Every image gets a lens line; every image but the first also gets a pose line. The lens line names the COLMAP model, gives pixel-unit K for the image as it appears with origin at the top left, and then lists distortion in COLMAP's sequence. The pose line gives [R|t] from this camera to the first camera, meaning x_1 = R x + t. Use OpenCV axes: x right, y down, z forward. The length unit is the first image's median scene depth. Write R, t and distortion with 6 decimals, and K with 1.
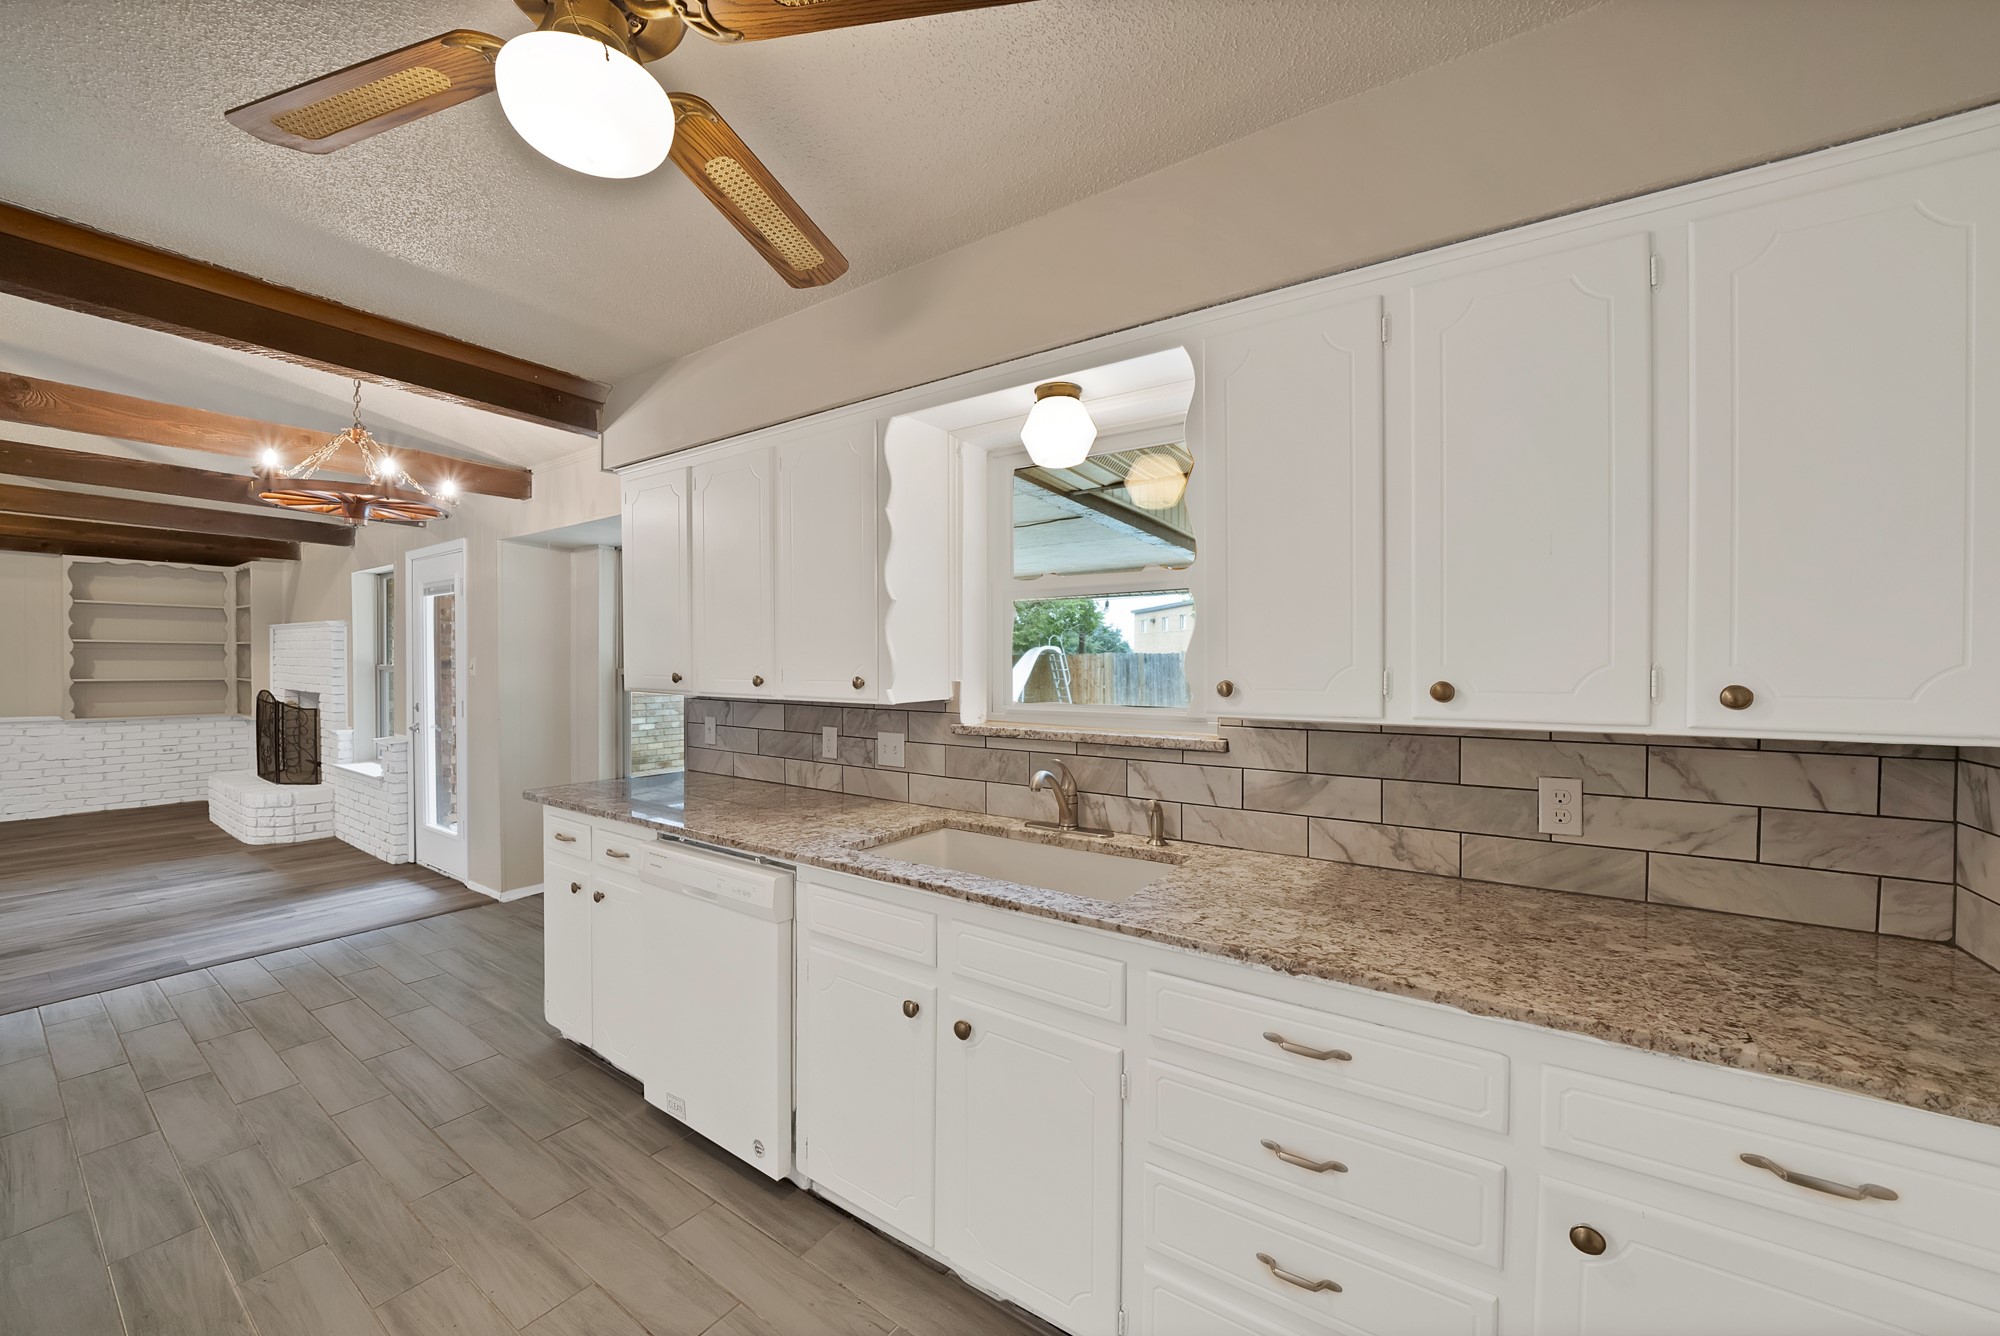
lens RADIAL K [[743.6, 0, 1023.8], [0, 743.6, 669.0], [0, 0, 1]] dist [-0.025980, 0.003169]
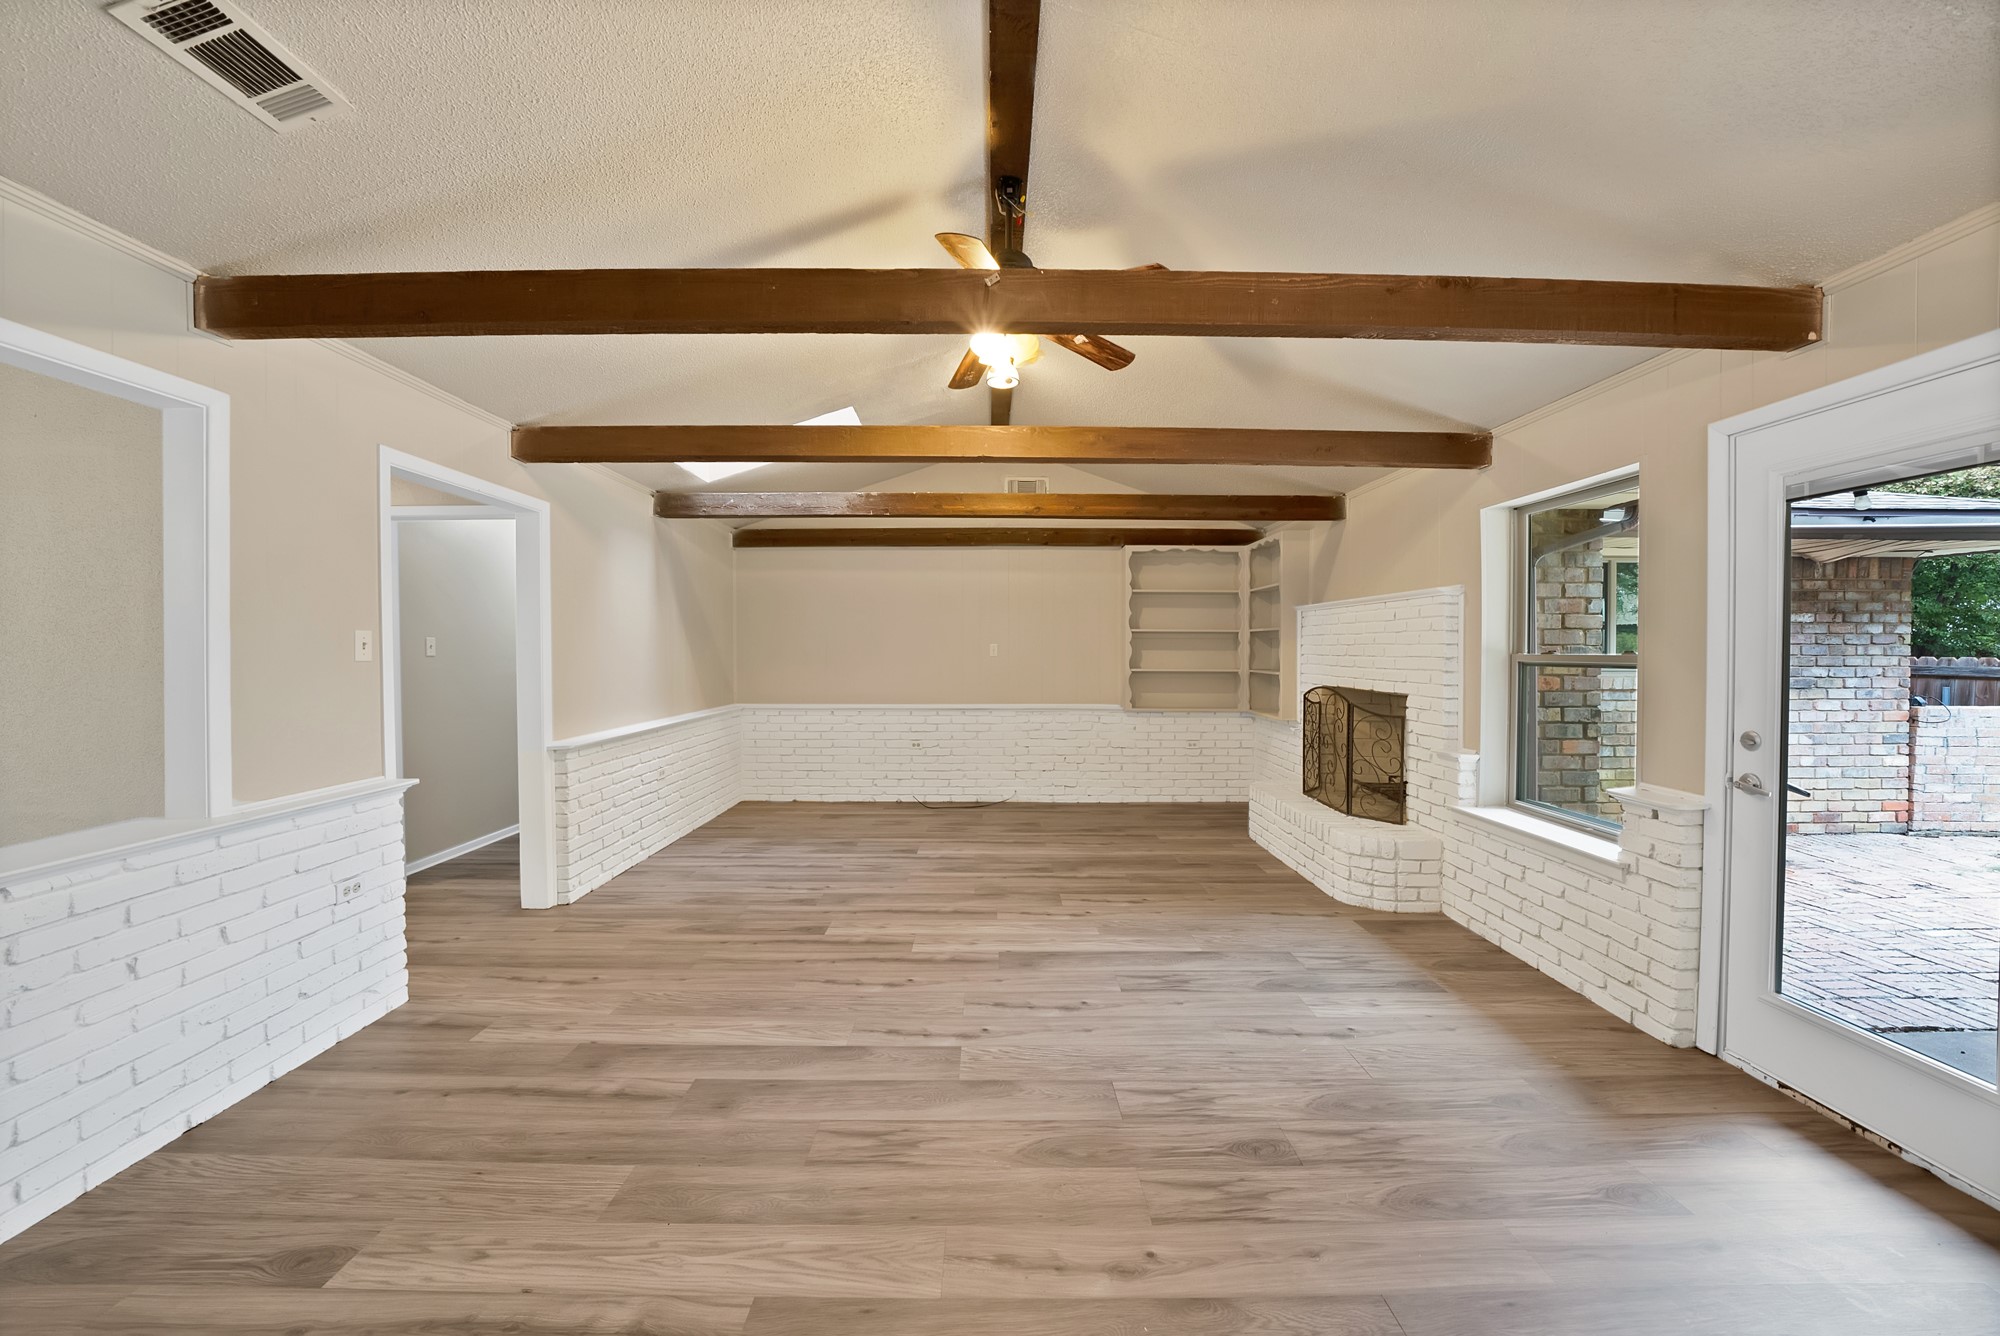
lens RADIAL K [[743.6, 0, 1005.1], [0, 743.6, 668.1], [0, 0, 1]] dist [-0.025980, 0.003169]
pose [[0.567682, 0.012919, -0.823146, -0.805656], [-0.008235, 0.999916, 0.010014, 0.005846], [0.823206, 0.001094, 0.567741, 0.376220]]
